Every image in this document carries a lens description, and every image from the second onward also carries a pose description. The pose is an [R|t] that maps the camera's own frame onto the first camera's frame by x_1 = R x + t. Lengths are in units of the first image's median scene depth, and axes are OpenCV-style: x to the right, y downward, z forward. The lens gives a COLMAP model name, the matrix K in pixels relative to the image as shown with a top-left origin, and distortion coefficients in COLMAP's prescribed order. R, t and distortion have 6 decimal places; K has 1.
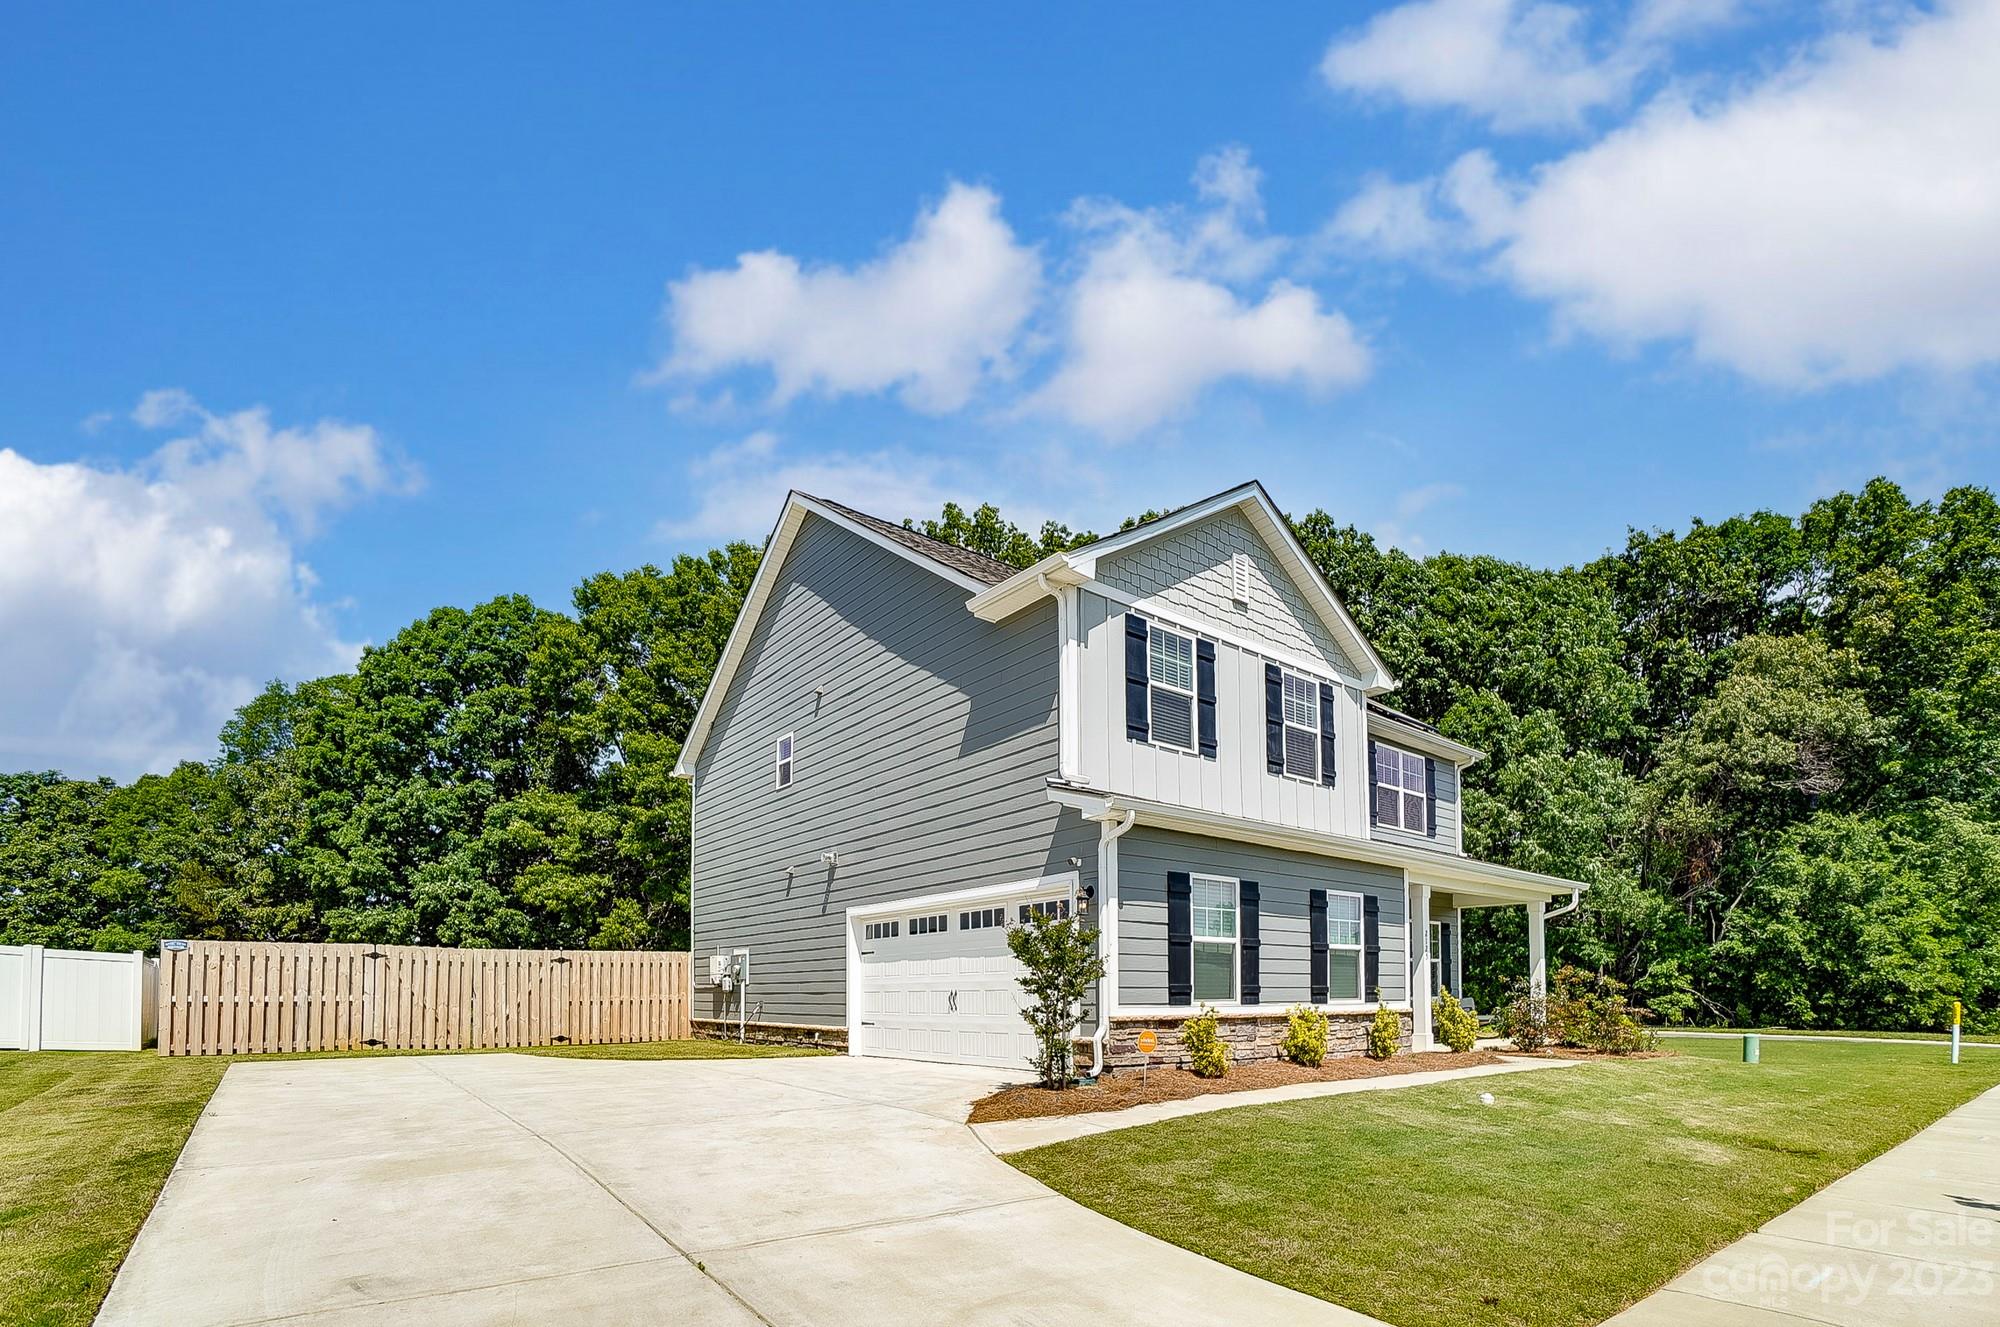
lens RADIAL K [[888.5, 0, 1002.6], [0, 888.5, 652.9], [0, 0, 1]] dist [-0.026076, 0.004168]
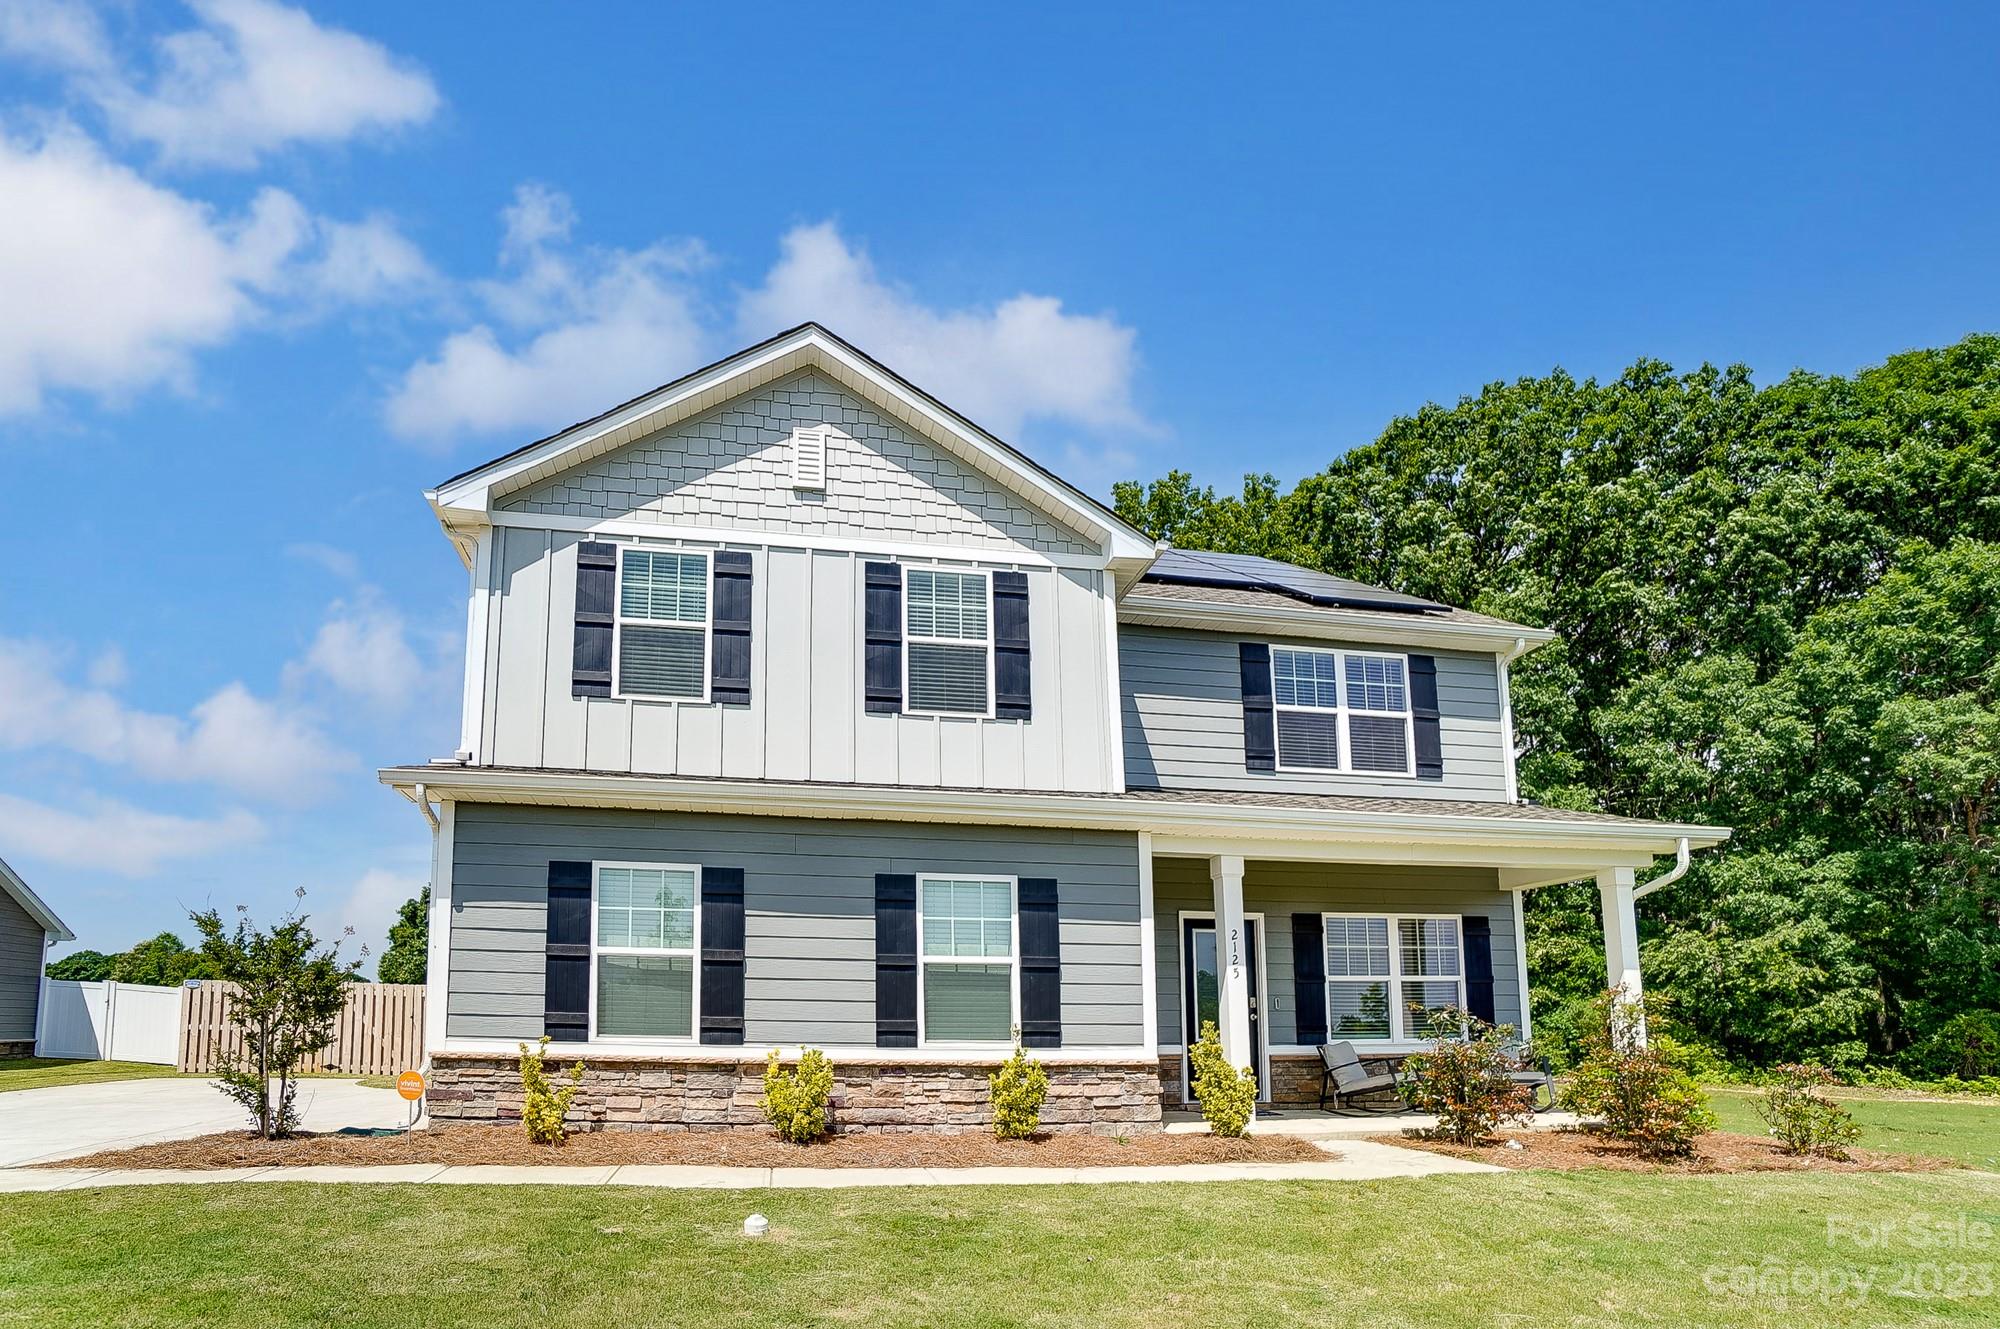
lens RADIAL K [[888.5, 0, 999.3], [0, 888.5, 681.3], [0, 0, 1]] dist [-0.026076, 0.004168]
pose [[0.855993, -0.184098, -0.483098, 0.751536], [0.176489, 0.982371, -0.061641, 0.176350], [0.485929, -0.032497, 0.873394, 0.451446]]
